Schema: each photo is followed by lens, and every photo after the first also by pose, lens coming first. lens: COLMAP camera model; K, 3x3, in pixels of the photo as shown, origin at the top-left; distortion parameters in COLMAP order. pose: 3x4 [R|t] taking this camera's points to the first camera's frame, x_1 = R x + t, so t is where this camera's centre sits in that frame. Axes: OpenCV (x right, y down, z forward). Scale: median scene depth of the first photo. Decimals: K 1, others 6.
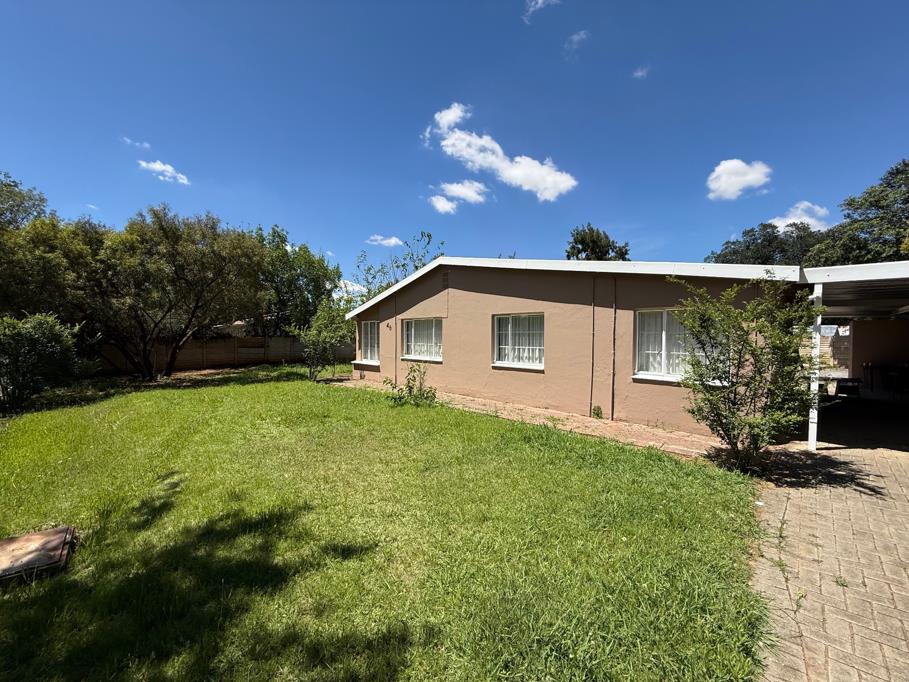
lens RADIAL K [[364.6, 0, 453.8], [0, 364.6, 341.8], [0, 0, 1]] dist [0.000823, 0.000039]
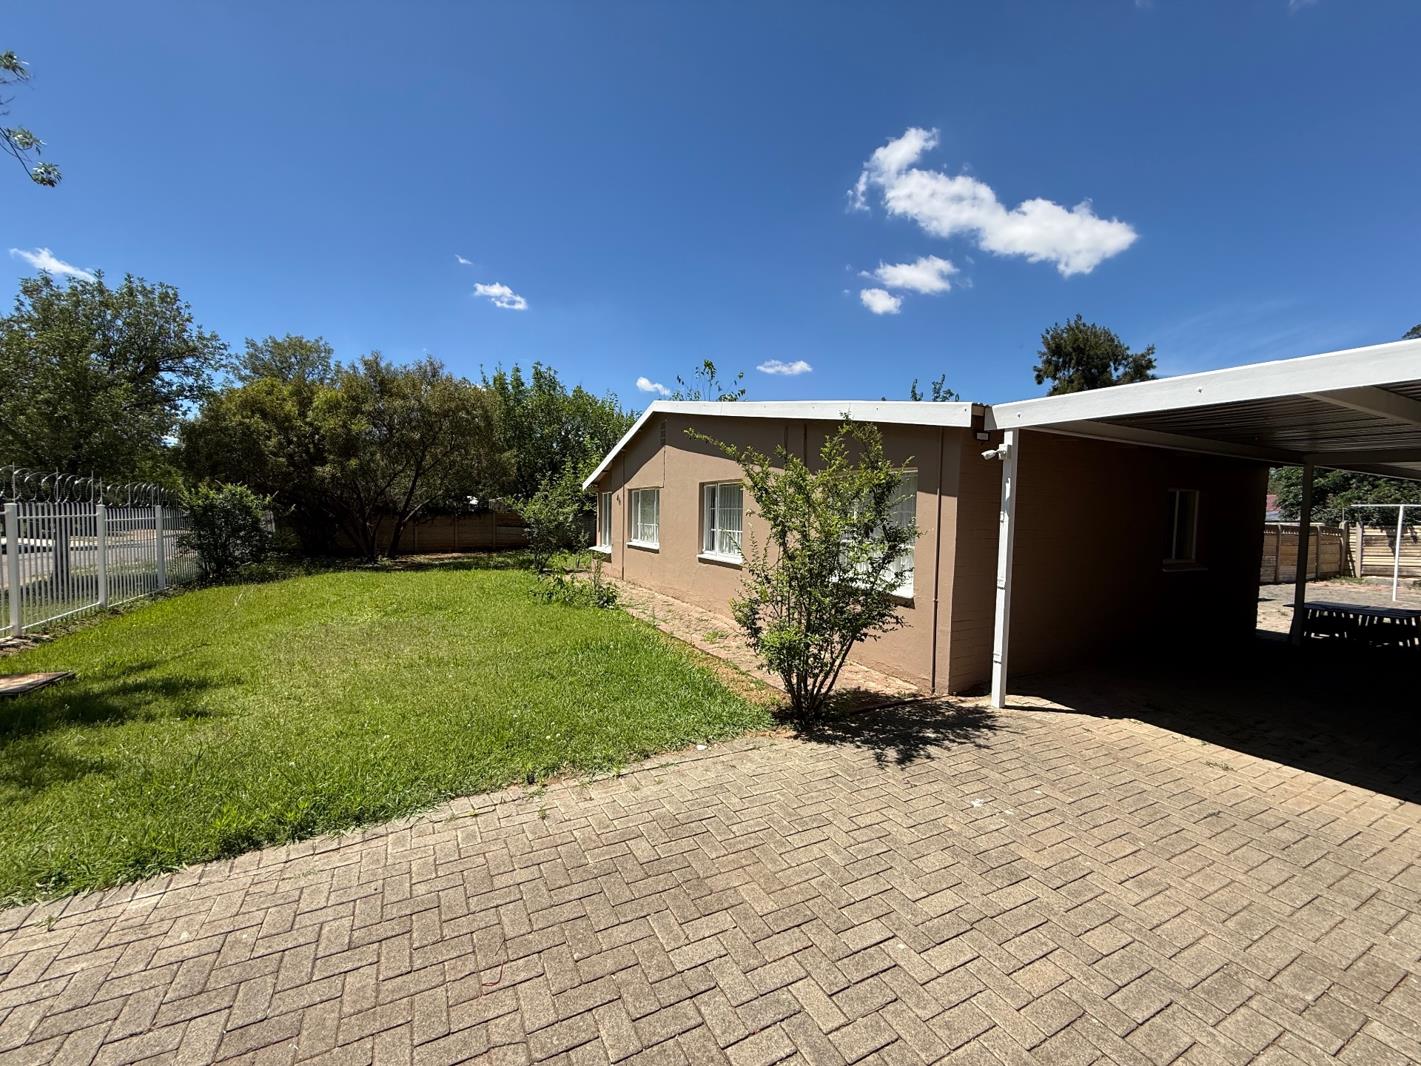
lens RADIAL K [[571.7, 0, 709.9], [0, 571.7, 536.7], [0, 0, 1]] dist [0.000230, -0.000206]
pose [[0.948789, 0.026433, -0.314804, 0.253890], [-0.020207, 0.999531, 0.023026, 0.001116], [0.315265, -0.015486, 0.948877, -0.010242]]
